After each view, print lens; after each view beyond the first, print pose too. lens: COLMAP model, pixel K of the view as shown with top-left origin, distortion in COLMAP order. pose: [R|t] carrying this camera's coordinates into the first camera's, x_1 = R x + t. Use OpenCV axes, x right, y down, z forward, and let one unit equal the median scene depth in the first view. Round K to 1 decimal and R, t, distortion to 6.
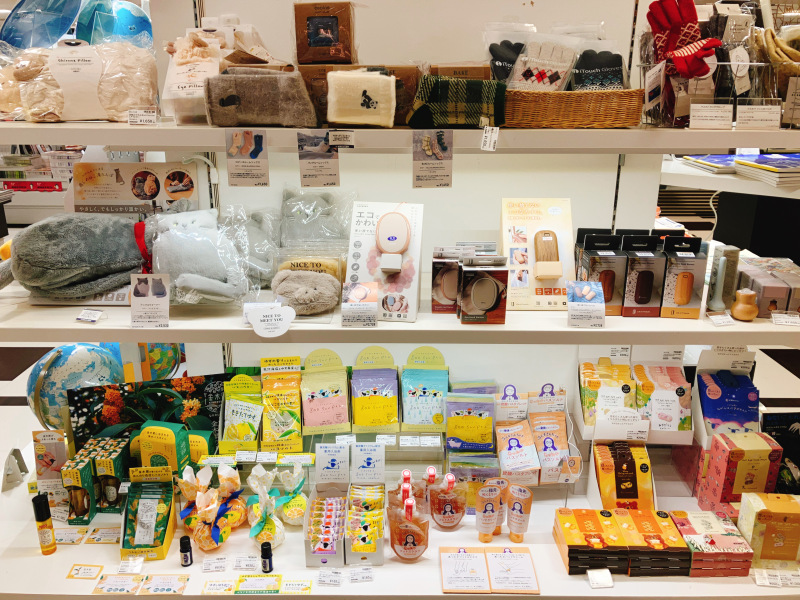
lens RADIAL K [[651.4, 0, 401.4], [0, 651.4, 289.8], [0, 0, 1]] dist [0.038723, -0.069899]
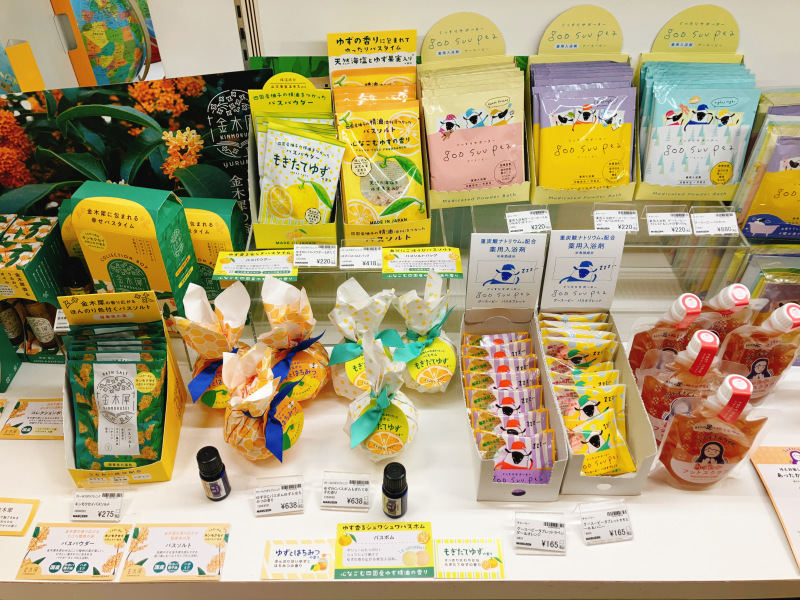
lens RADIAL K [[651.4, 0, 401.4], [0, 651.4, 289.8], [0, 0, 1]] dist [0.038723, -0.069899]
pose [[0.999999, -0.001243, 0.000190, -0.174144], [0.001056, 0.912404, 0.409289, 0.085582], [-0.000682, -0.409289, 0.912405, 0.559231]]
